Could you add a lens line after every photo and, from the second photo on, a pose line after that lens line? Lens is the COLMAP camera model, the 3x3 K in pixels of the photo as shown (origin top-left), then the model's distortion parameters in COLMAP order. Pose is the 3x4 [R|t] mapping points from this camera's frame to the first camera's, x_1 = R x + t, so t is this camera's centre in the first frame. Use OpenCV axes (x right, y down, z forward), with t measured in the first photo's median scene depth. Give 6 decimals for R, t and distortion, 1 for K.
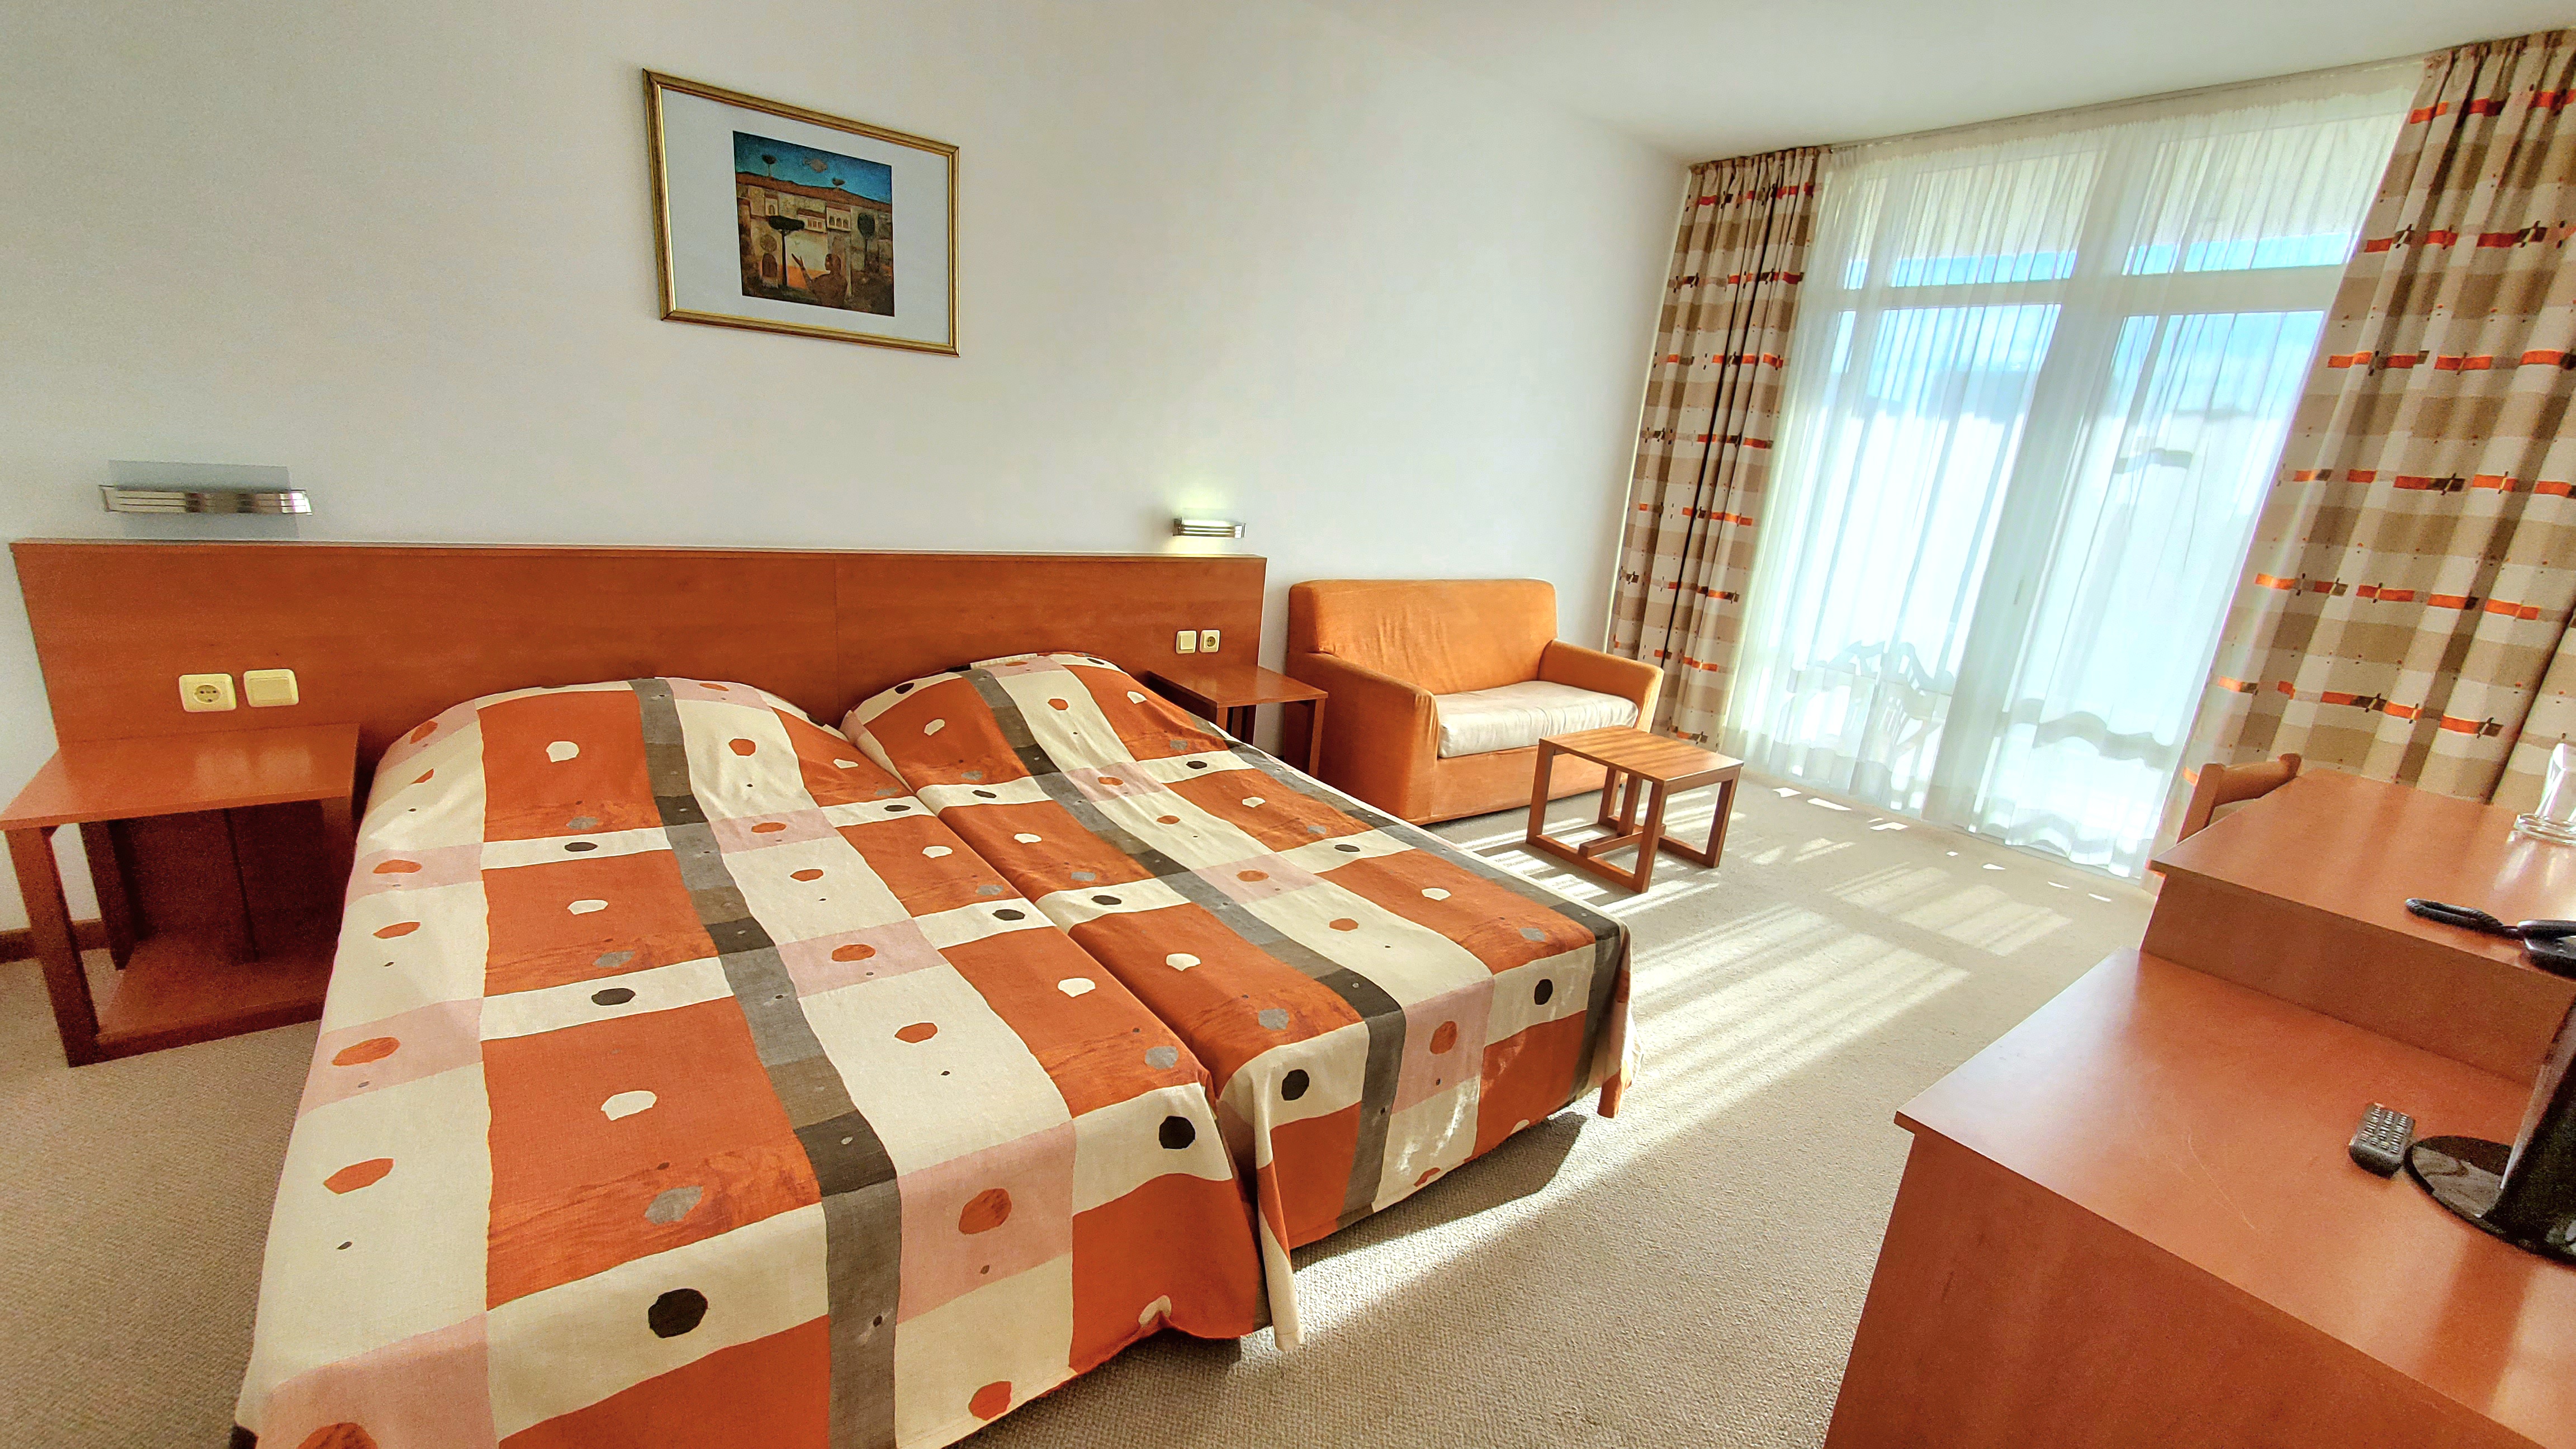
lens RADIAL K [[1050.5, 0, 1265.9], [0, 1050.5, 748.7], [0, 0, 1]] dist [0.002808, -0.001562]
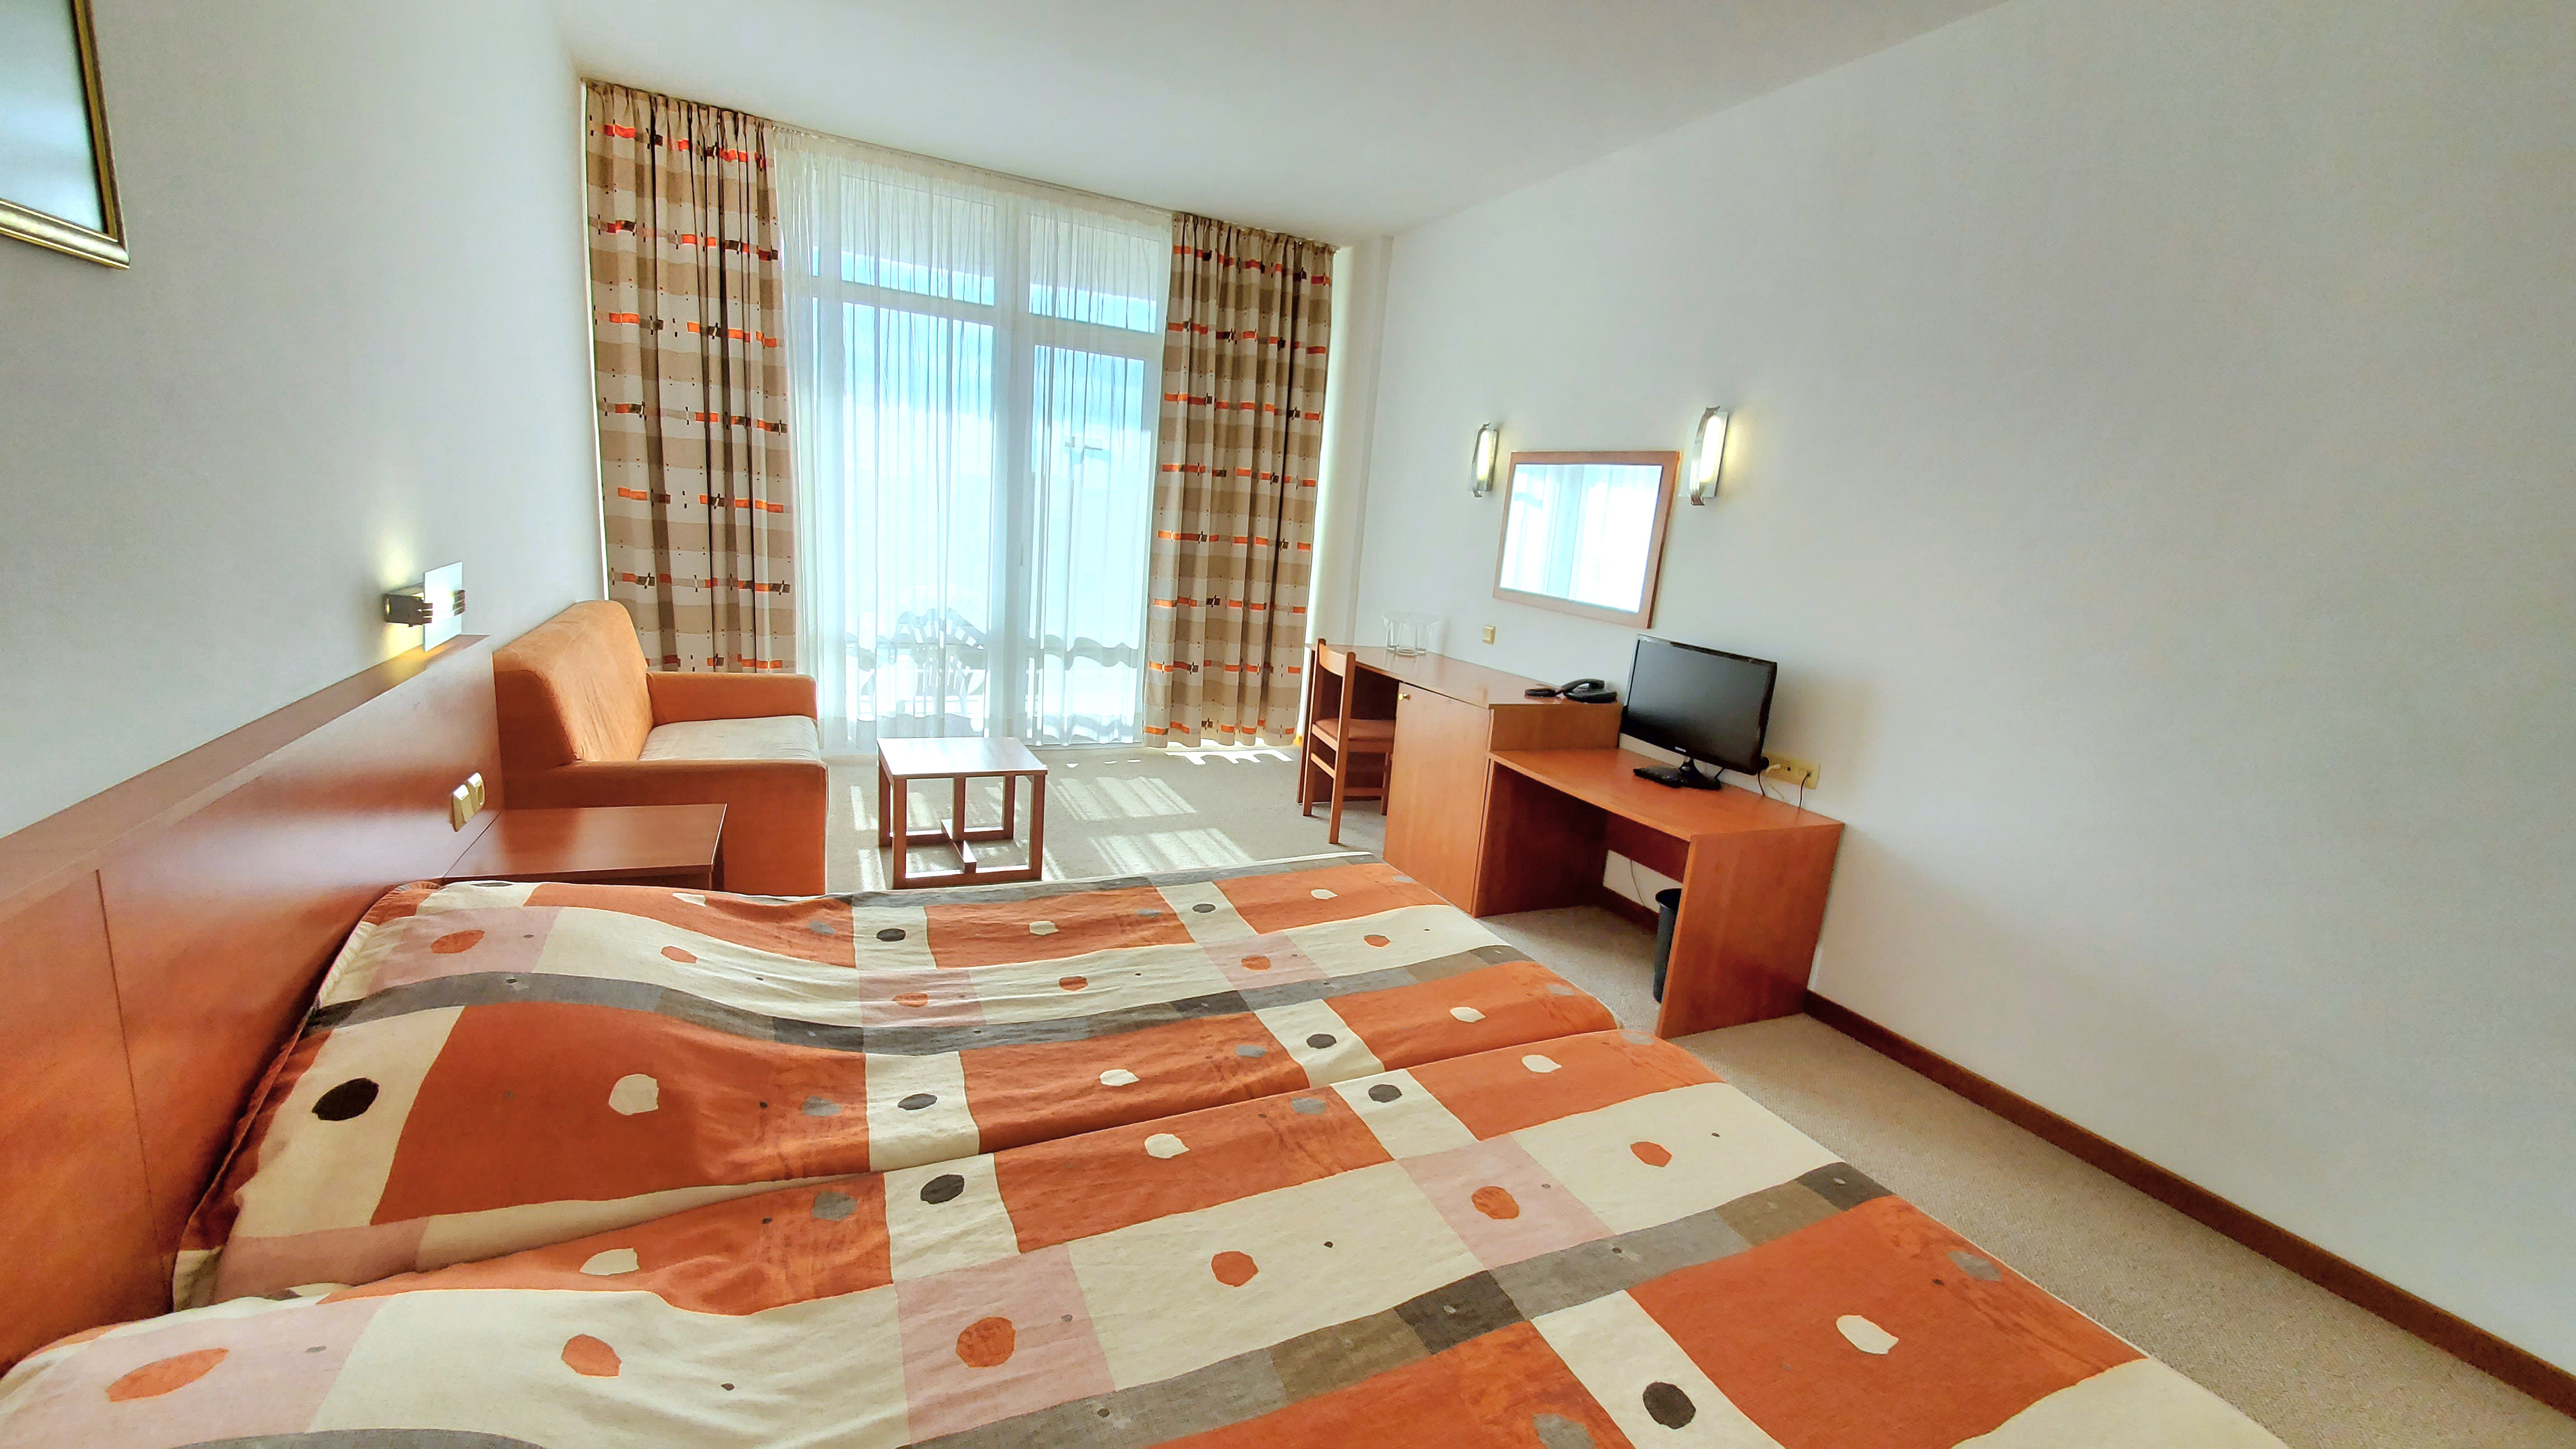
lens RADIAL K [[1050.5, 0, 1310.9], [0, 1050.5, 750.4], [0, 0, 1]] dist [0.002808, -0.001562]
pose [[0.178018, -0.283218, 0.942389, -0.527698], [0.209804, 0.946589, 0.244848, -0.176455], [-0.961401, 0.154130, 0.227931, 0.439731]]
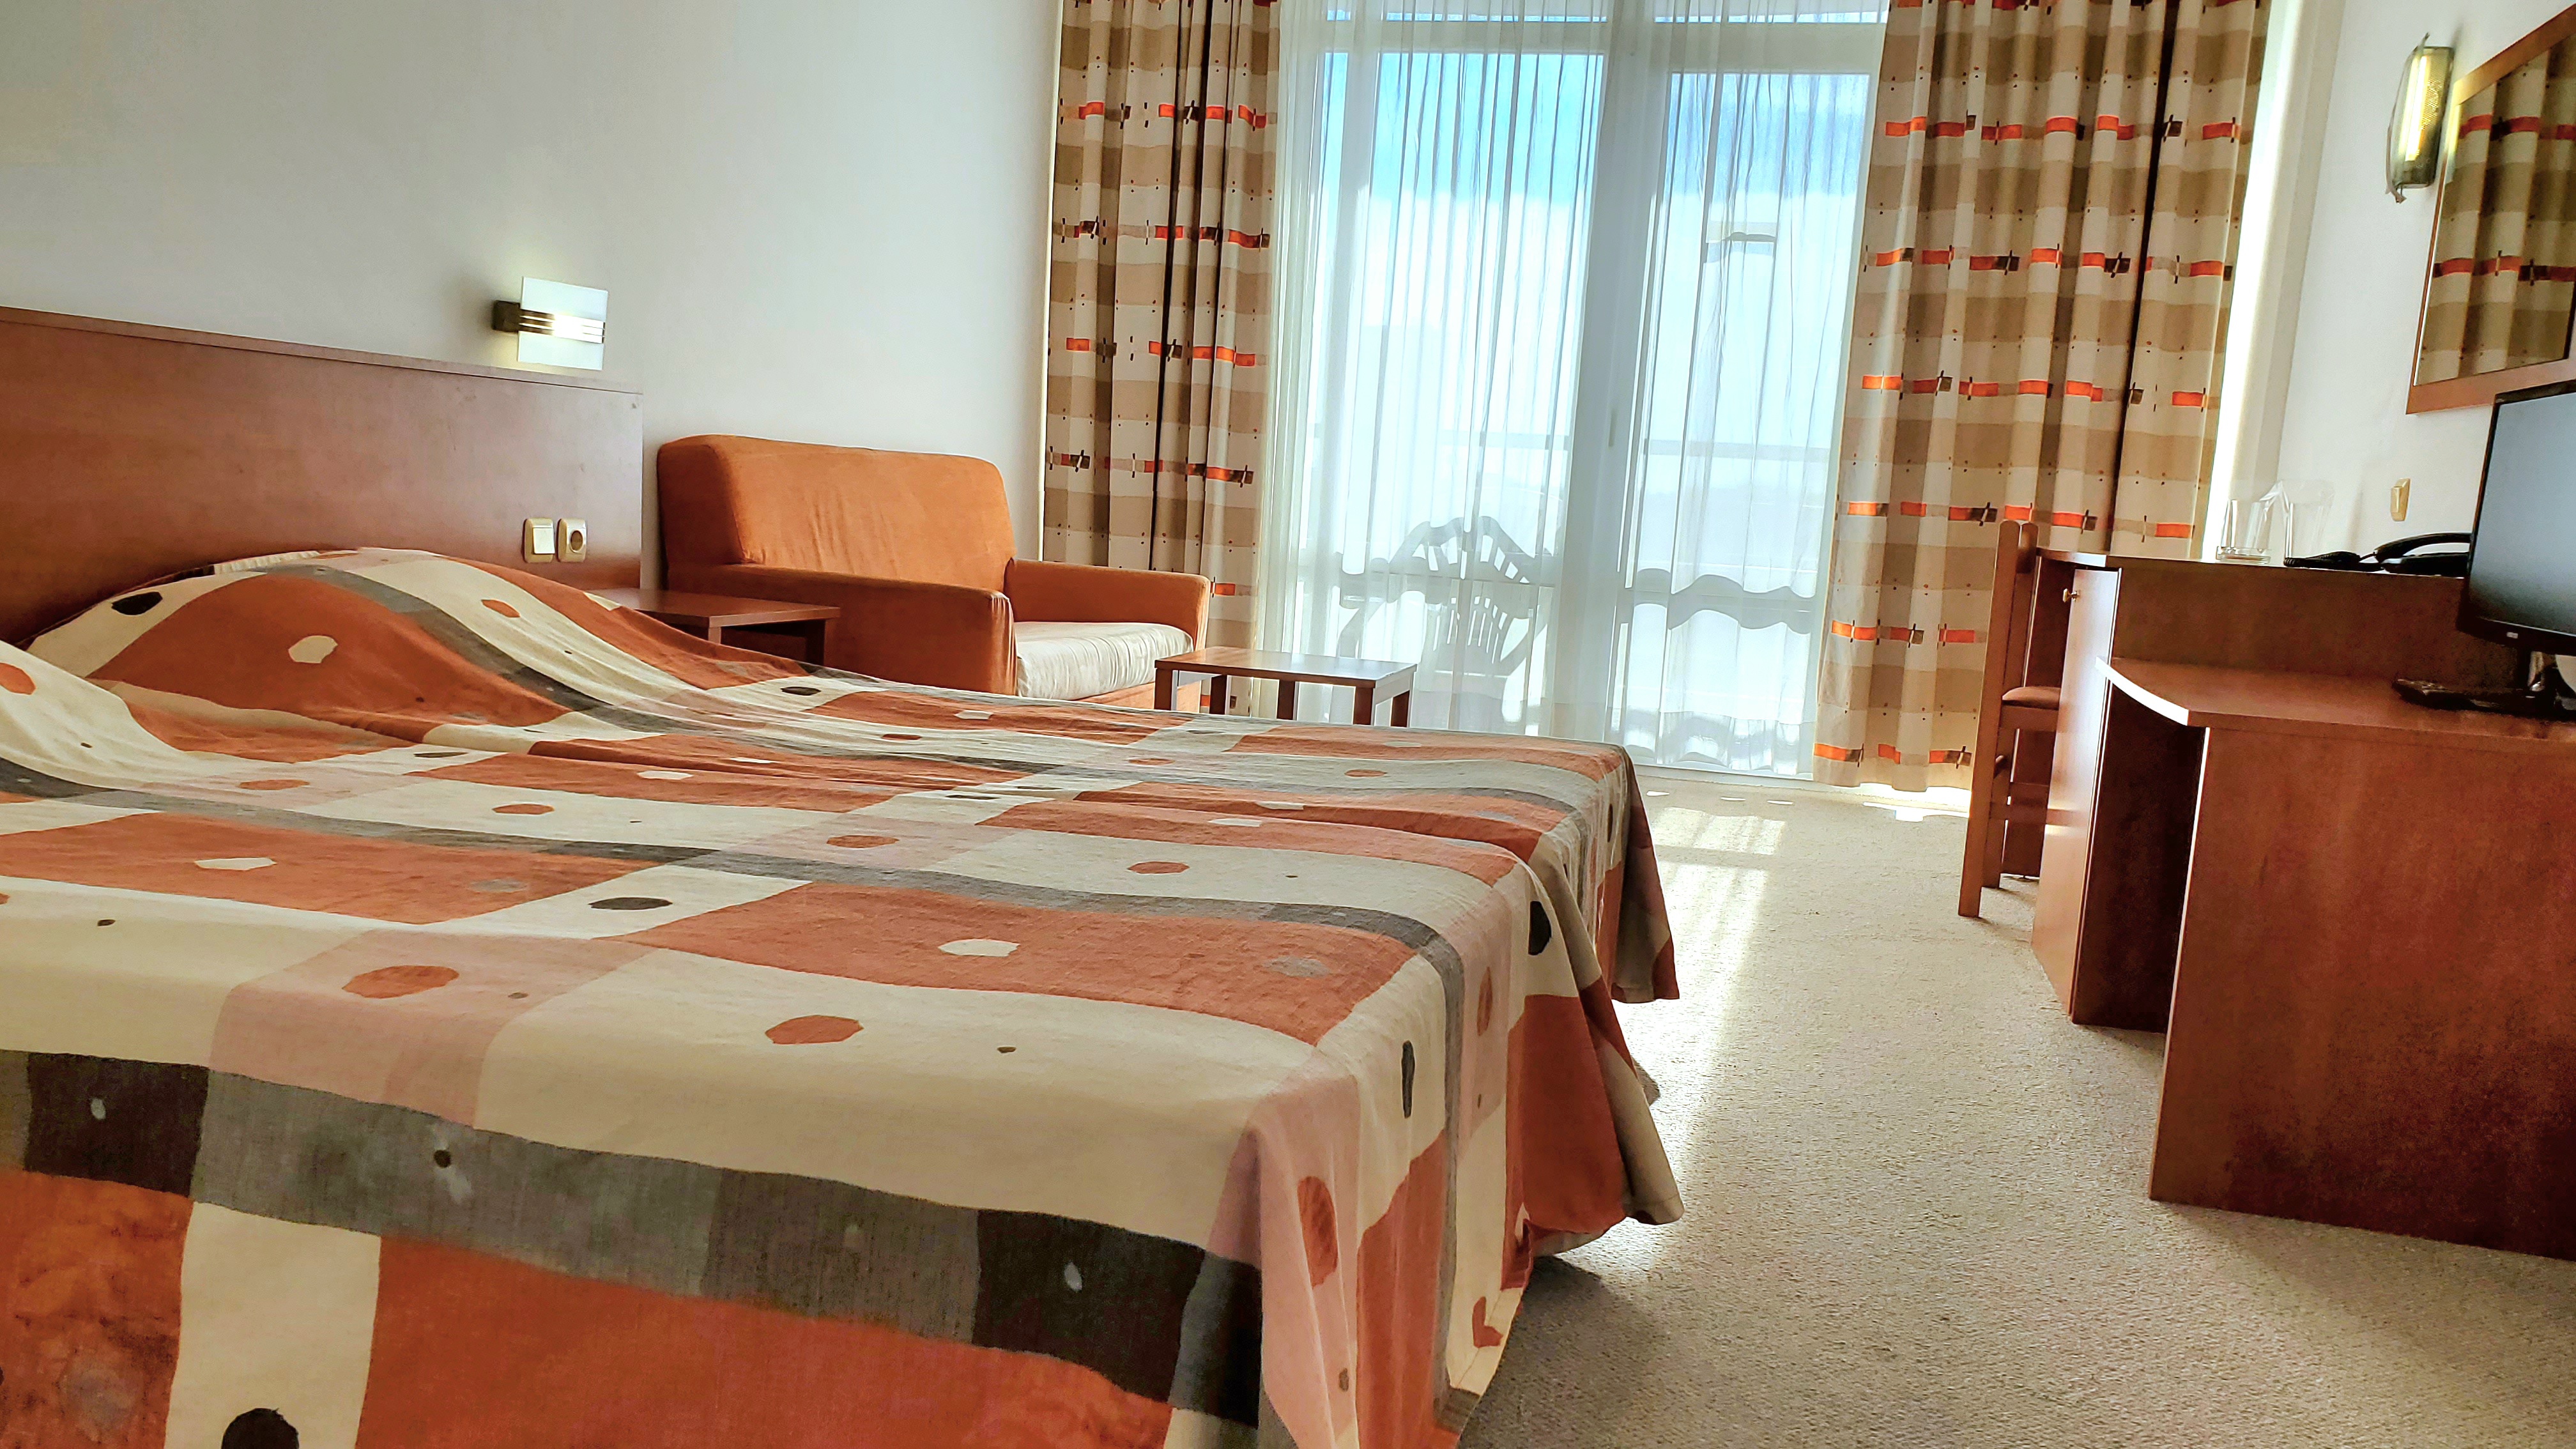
lens RADIAL K [[2076.0, 0, 1265.7], [0, 2076.0, 798.0], [0, 0, 1]] dist [0.035300, -0.015090]
pose [[0.789906, -0.124568, 0.600443, -0.431952], [0.179000, 0.983345, -0.031477, 0.119558], [-0.586522, 0.132344, 0.799048, -0.003152]]
